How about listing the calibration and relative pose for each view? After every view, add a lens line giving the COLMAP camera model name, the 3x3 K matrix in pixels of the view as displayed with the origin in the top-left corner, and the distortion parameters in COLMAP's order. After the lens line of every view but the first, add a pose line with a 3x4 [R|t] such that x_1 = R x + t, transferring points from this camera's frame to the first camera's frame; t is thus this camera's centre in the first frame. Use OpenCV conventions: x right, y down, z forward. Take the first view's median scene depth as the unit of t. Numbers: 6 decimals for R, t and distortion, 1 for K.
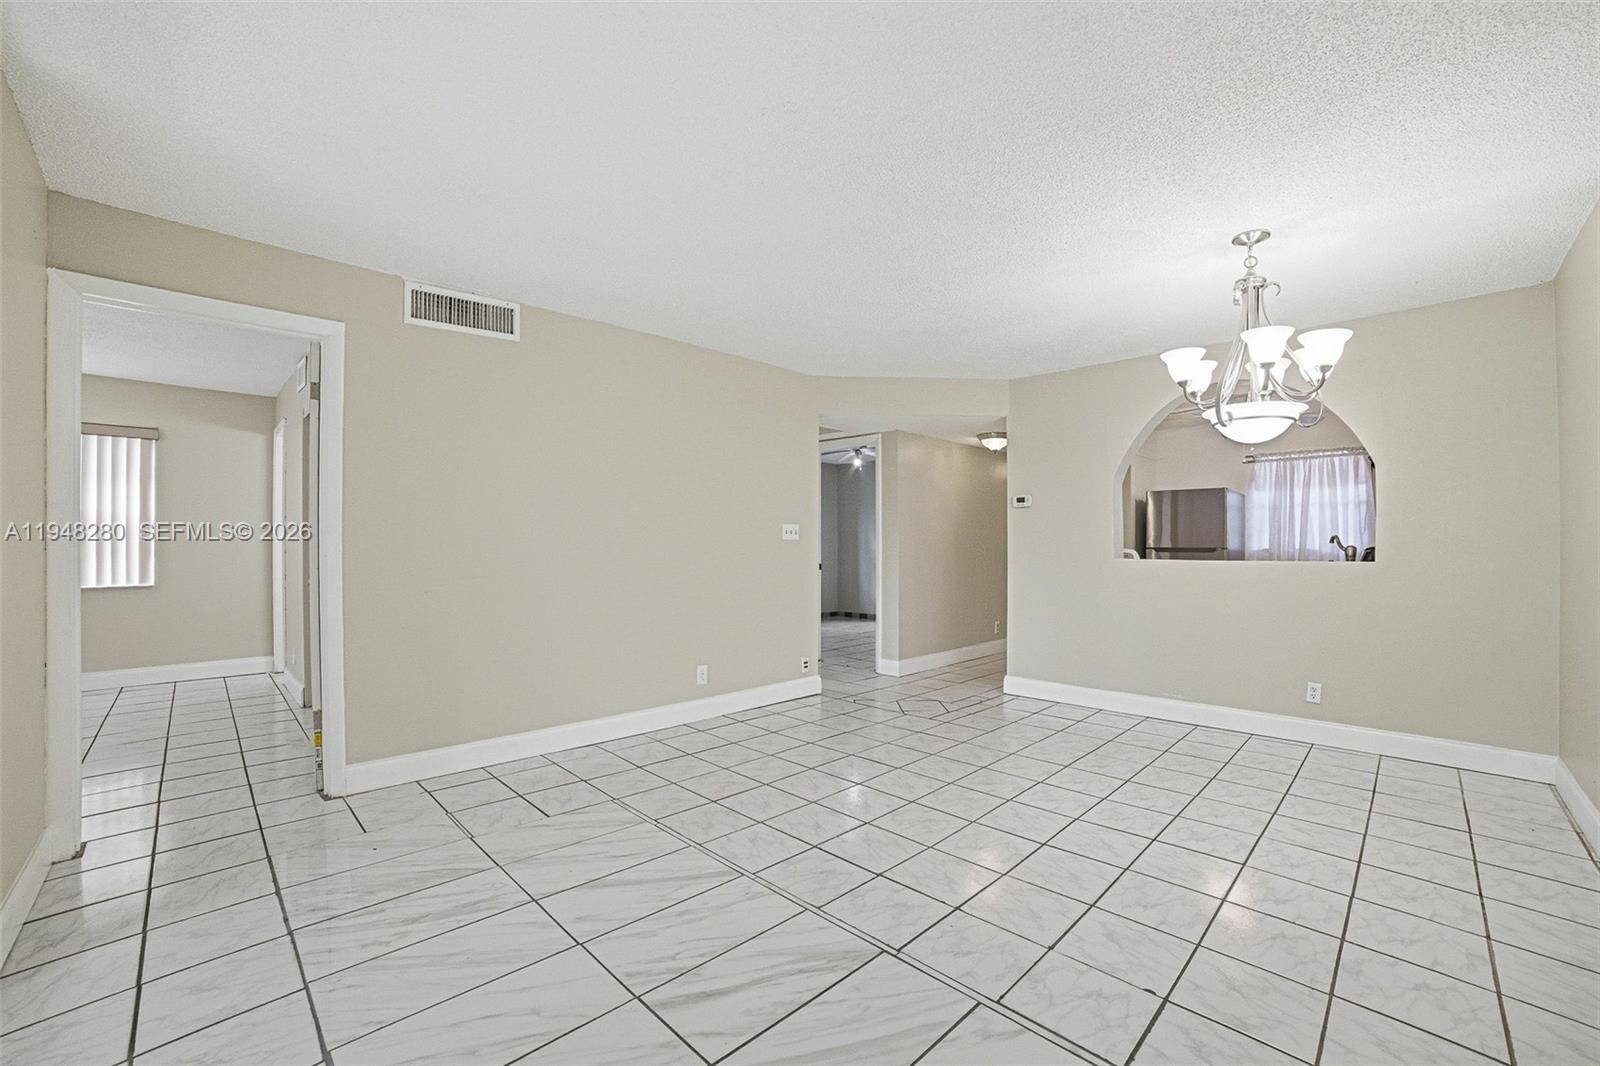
lens RADIAL K [[662.2, 0, 793.7], [0, 662.2, 540.7], [0, 0, 1]] dist [-0.096733, 0.030590]
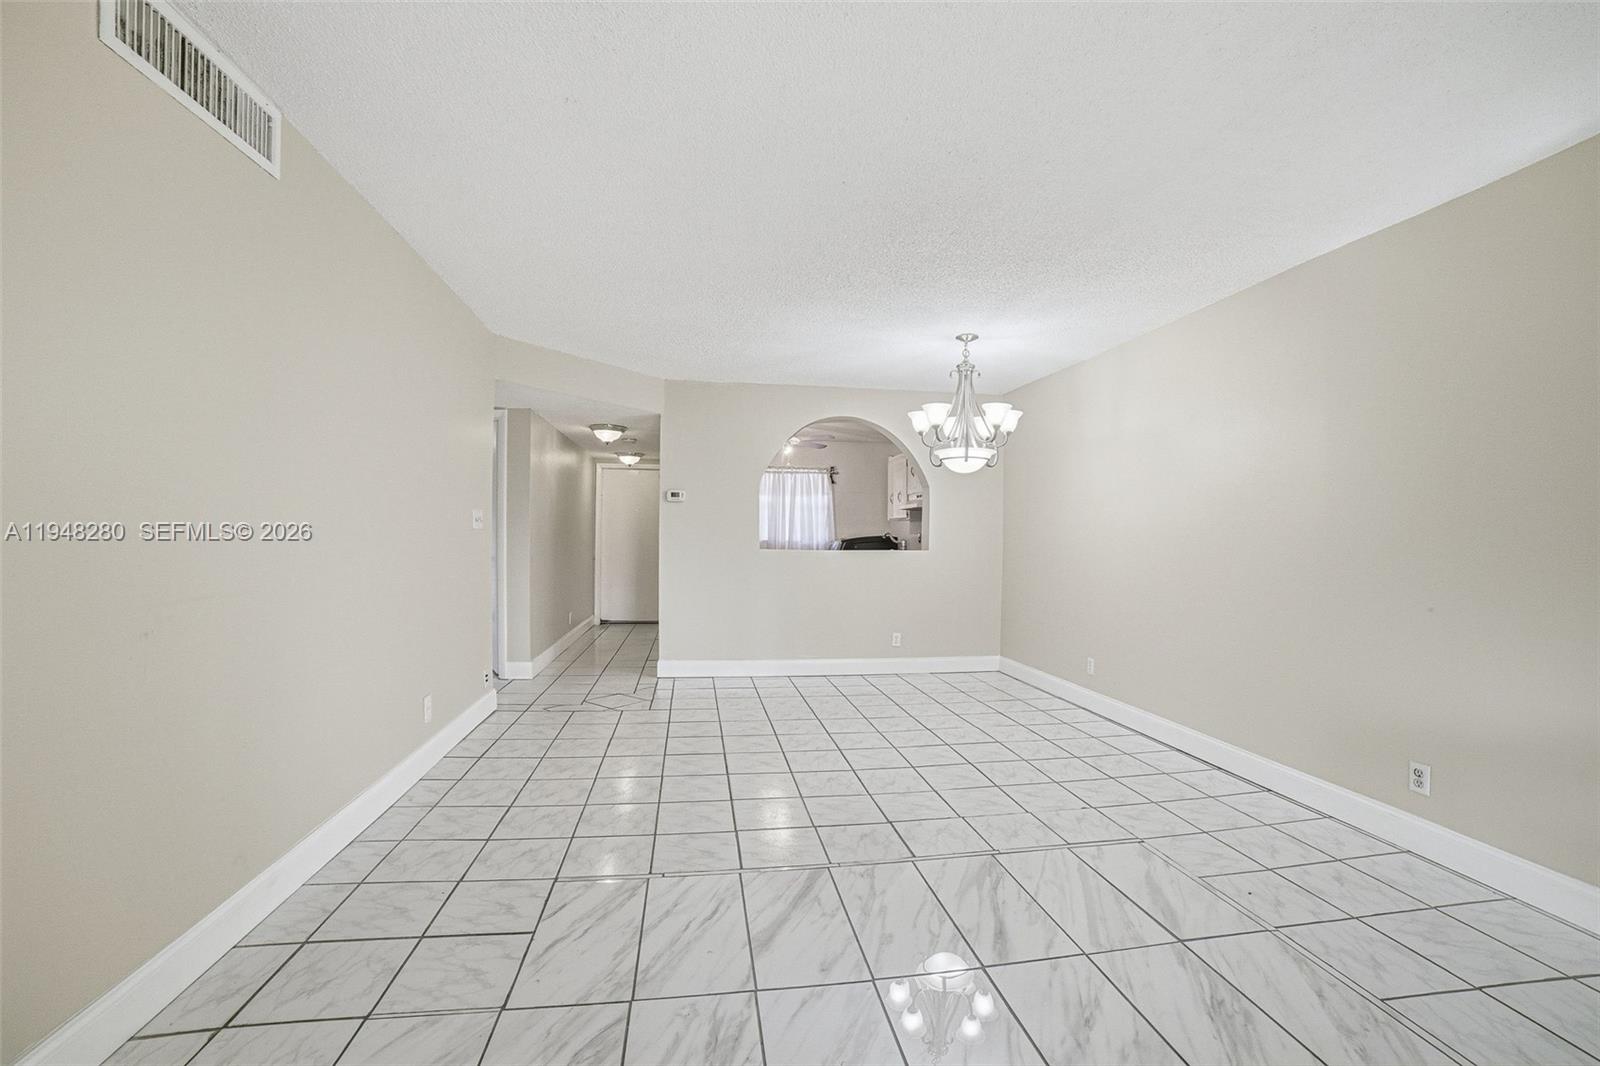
lens RADIAL K [[662.2, 0, 793.7], [0, 662.2, 540.7], [0, 0, 1]] dist [-0.096733, 0.030590]
pose [[0.586788, 0.000210, 0.809740, -0.445000], [-0.015012, 0.999831, 0.010619, -0.001394], [-0.809601, -0.018387, 0.586692, 0.222076]]
